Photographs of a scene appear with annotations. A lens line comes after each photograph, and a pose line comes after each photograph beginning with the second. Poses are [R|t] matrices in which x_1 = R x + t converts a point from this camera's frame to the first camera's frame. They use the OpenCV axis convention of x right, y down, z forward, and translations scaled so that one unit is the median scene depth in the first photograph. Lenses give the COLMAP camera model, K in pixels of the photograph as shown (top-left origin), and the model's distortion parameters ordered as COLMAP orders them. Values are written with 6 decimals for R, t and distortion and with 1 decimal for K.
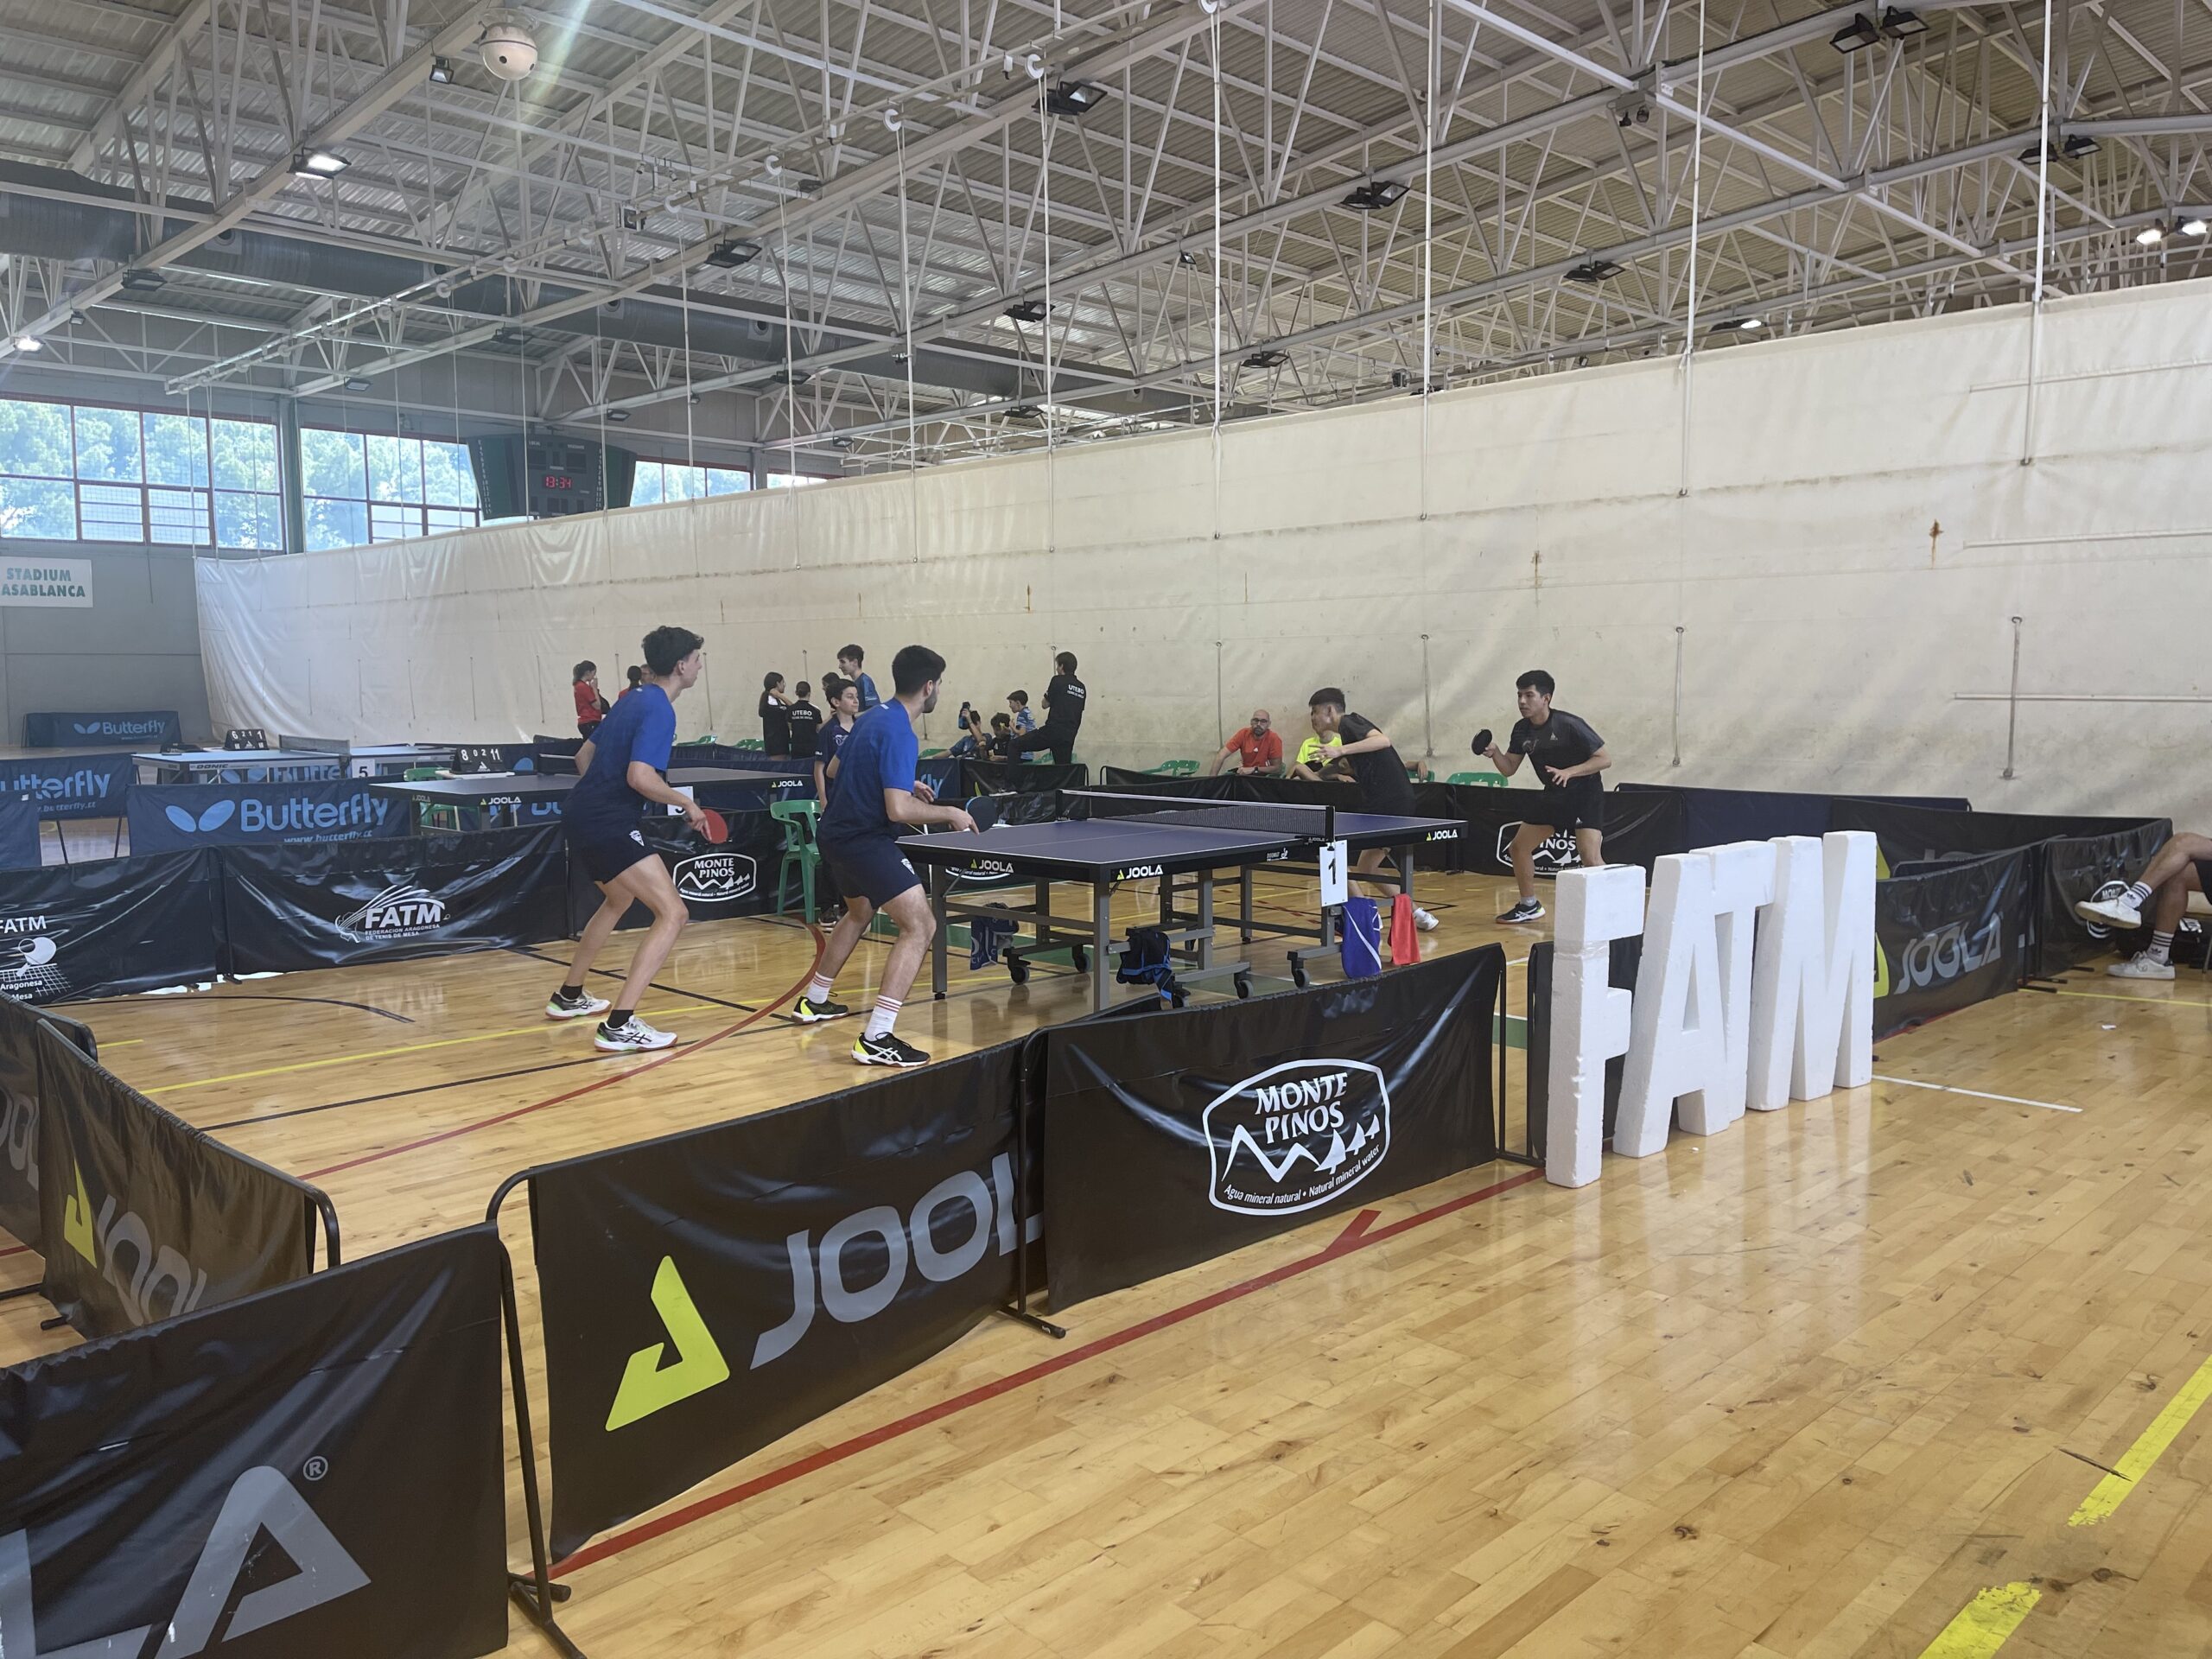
lens RADIAL K [[1689.2, 0, 1114.7], [0, 1689.2, 839.3], [0, 0, 1]] dist [0.050608, -0.077688]
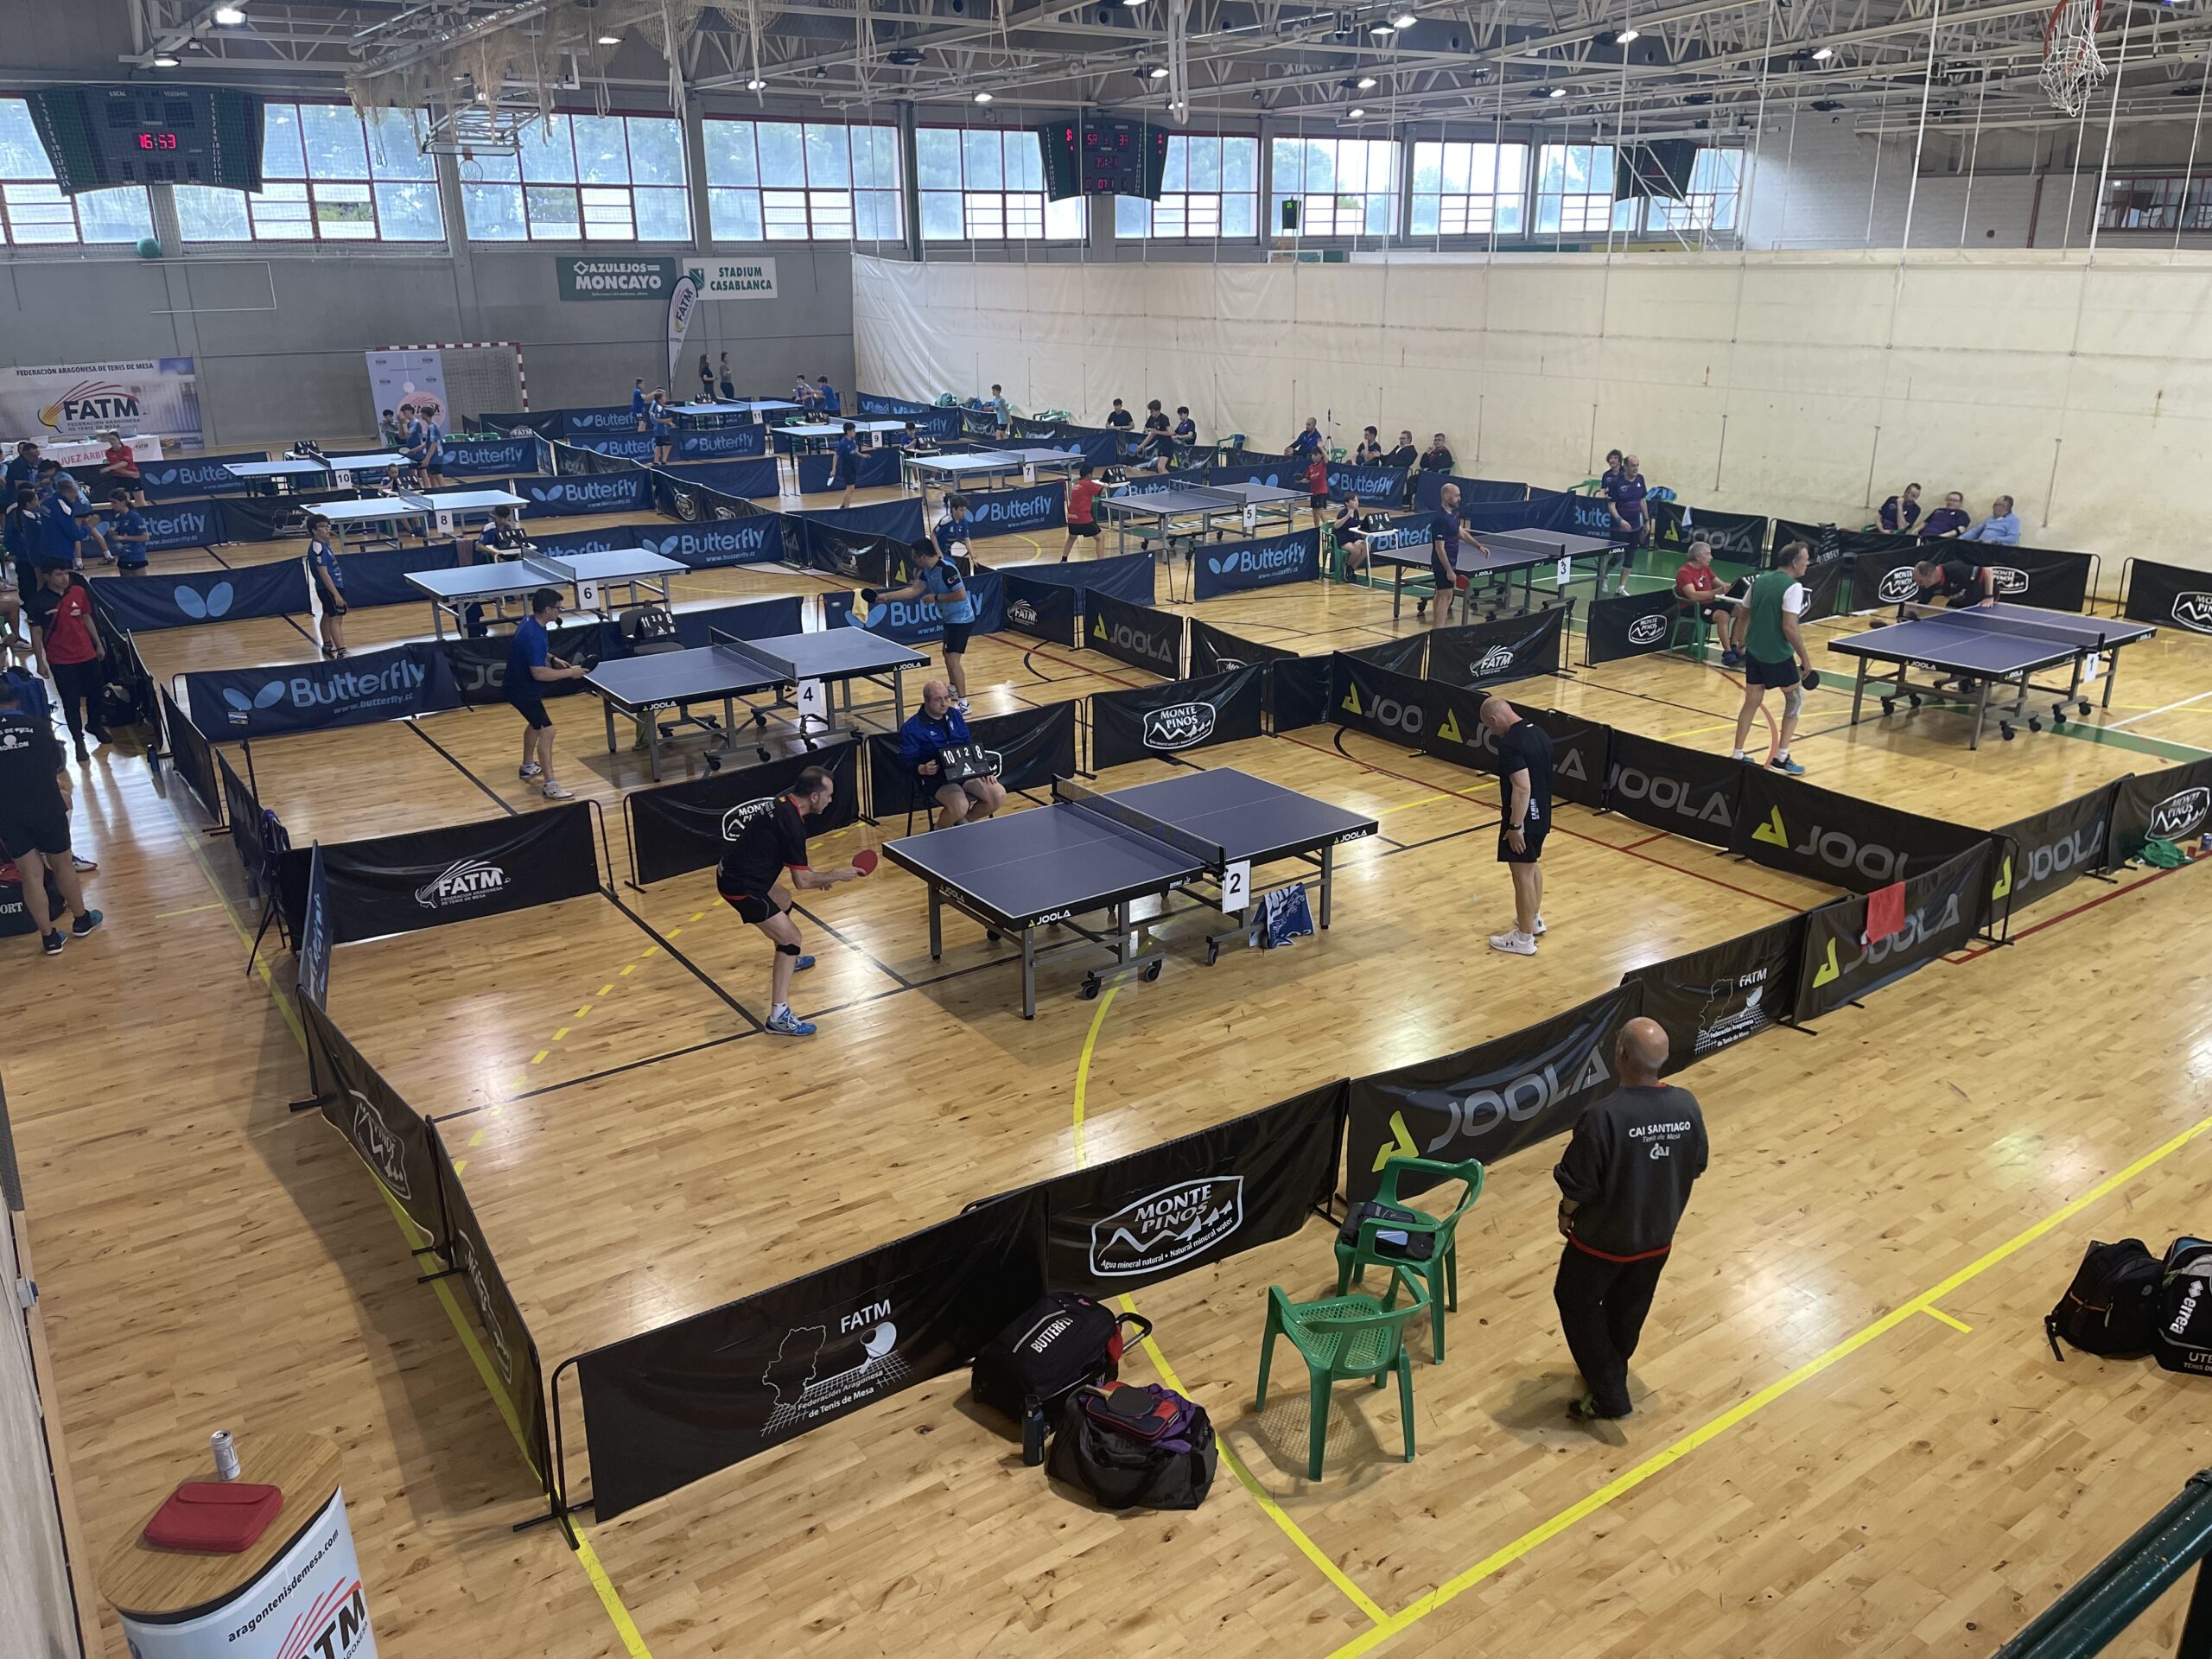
lens RADIAL K [[1689.2, 0, 1082.1], [0, 1689.2, 820.9], [0, 0, 1]] dist [0.050608, -0.077688]
pose [[0.984821, 0.049325, -0.166418, -0.157913], [-0.008062, 0.970736, 0.240014, -0.065386], [0.173387, -0.235030, 0.956398, -0.233870]]
